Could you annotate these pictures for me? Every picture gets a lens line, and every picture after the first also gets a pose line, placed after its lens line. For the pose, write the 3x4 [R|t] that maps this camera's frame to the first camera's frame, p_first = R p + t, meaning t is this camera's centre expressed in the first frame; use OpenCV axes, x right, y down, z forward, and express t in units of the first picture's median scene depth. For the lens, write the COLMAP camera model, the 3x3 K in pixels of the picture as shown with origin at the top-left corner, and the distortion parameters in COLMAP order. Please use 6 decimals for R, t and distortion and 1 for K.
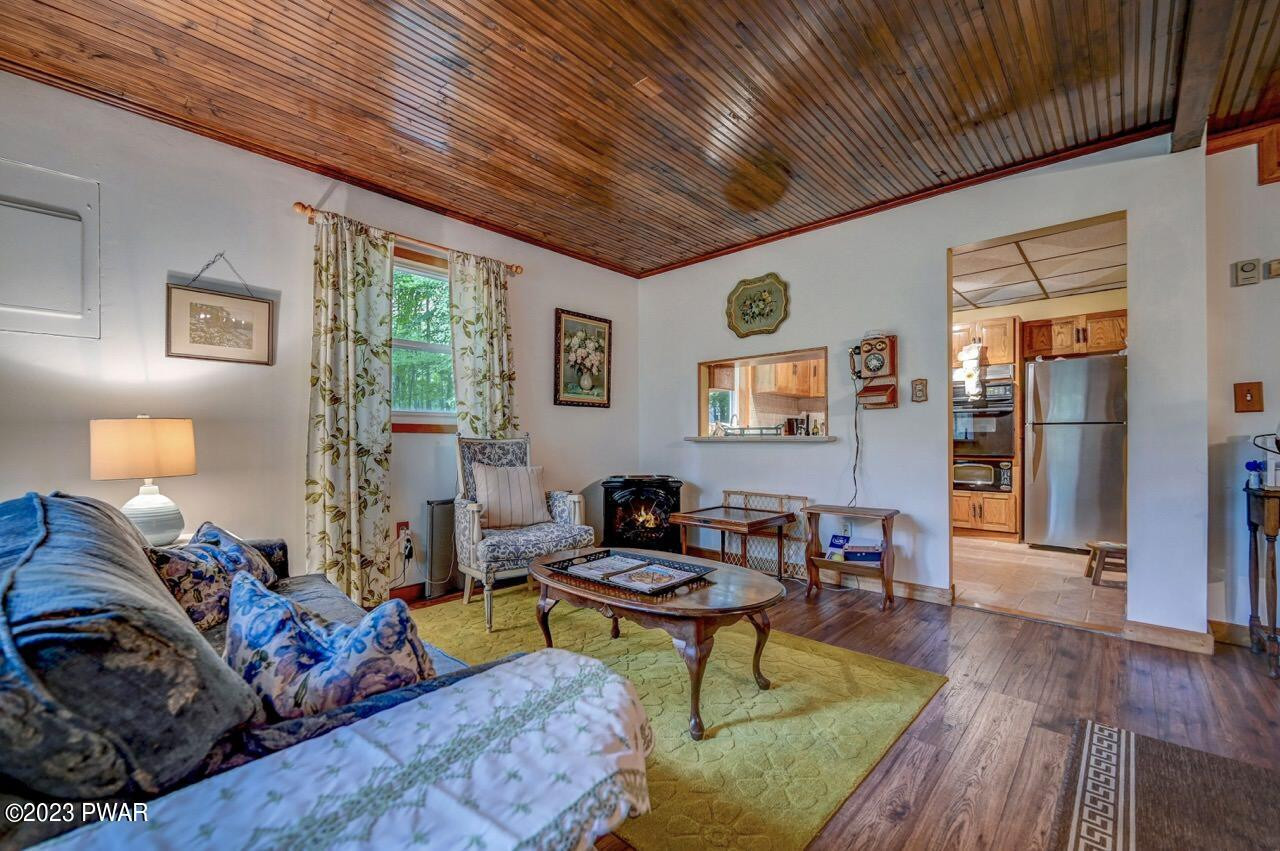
lens RADIAL K [[519.1, 0, 645.4], [0, 519.1, 439.9], [0, 0, 1]] dist [-0.006375, 0.001179]
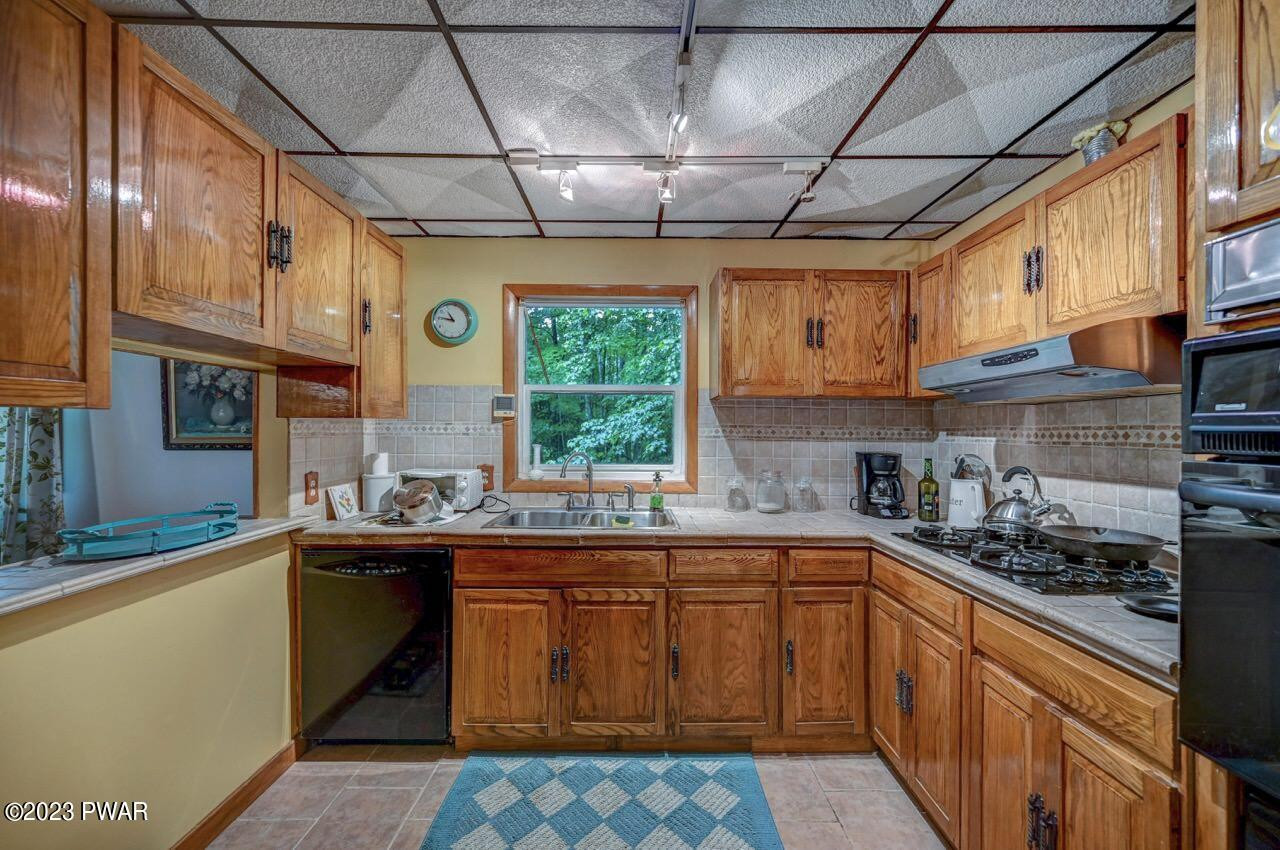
lens RADIAL K [[519.1, 0, 639.7], [0, 519.1, 426.0], [0, 0, 1]] dist [-0.006375, 0.001179]
pose [[0.679106, -0.001484, -0.734039, 0.929005], [-0.004518, 0.999971, -0.006201, -0.118472], [0.734026, 0.007528, 0.679079, 1.202135]]
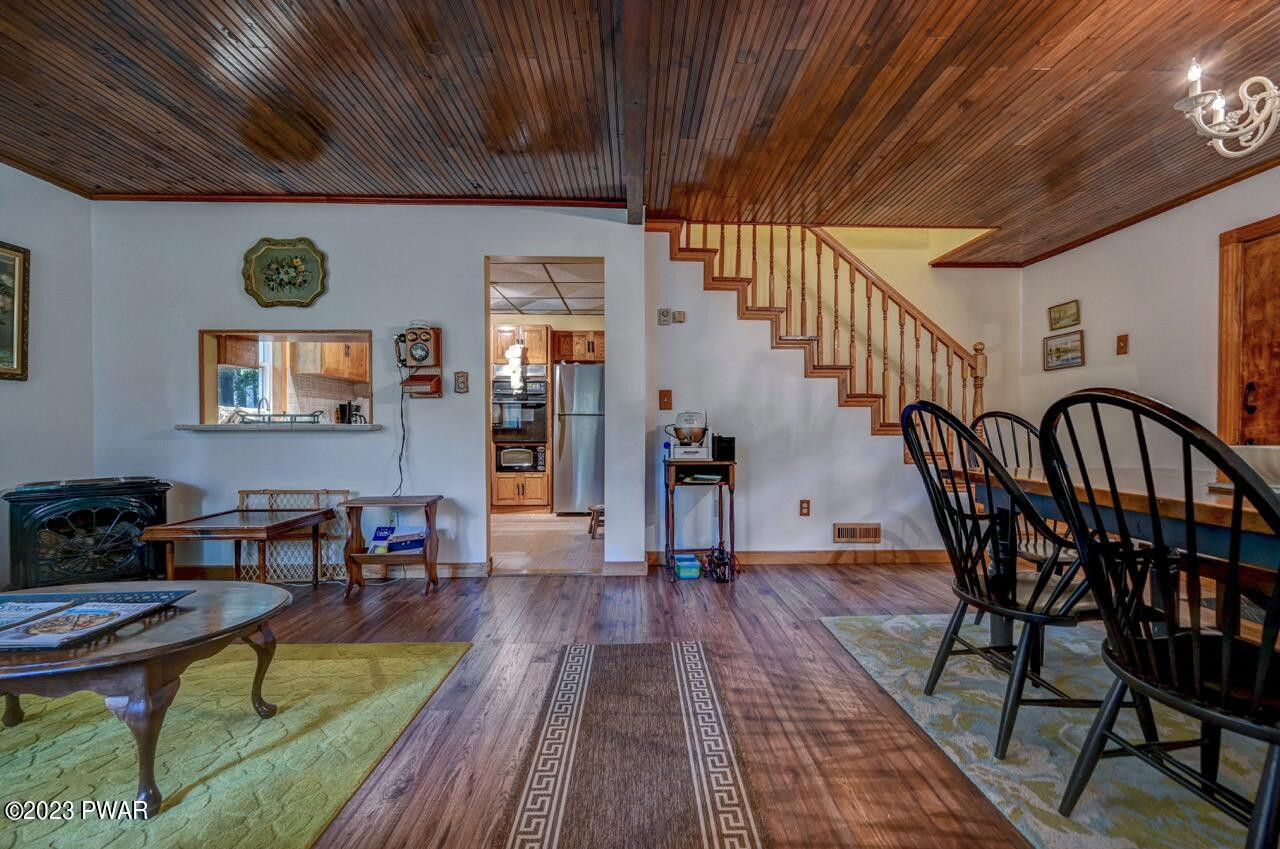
lens RADIAL K [[519.1, 0, 644.7], [0, 519.1, 431.1], [0, 0, 1]] dist [-0.006375, 0.001179]
pose [[0.716331, -0.006092, 0.697734, 0.050171], [0.001425, 0.999973, 0.007267, -0.001480], [-0.697759, -0.004211, 0.716321, -0.034331]]
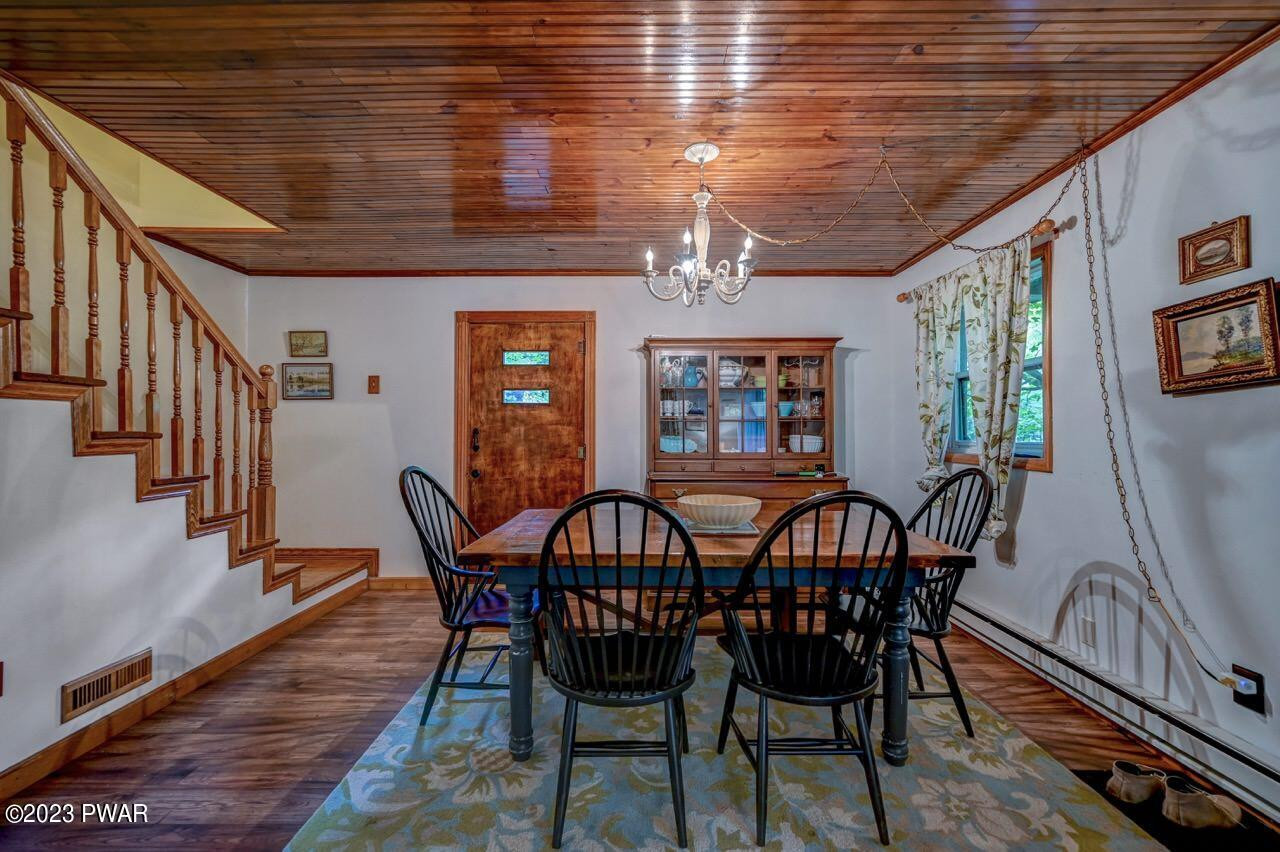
lens RADIAL K [[519.1, 0, 643.5], [0, 519.1, 426.4], [0, 0, 1]] dist [-0.006375, 0.001179]
pose [[-0.674367, 0.007619, 0.738357, 0.272759], [0.005414, 0.999971, -0.005374, -0.073946], [-0.738377, 0.000373, -0.674388, 0.399185]]
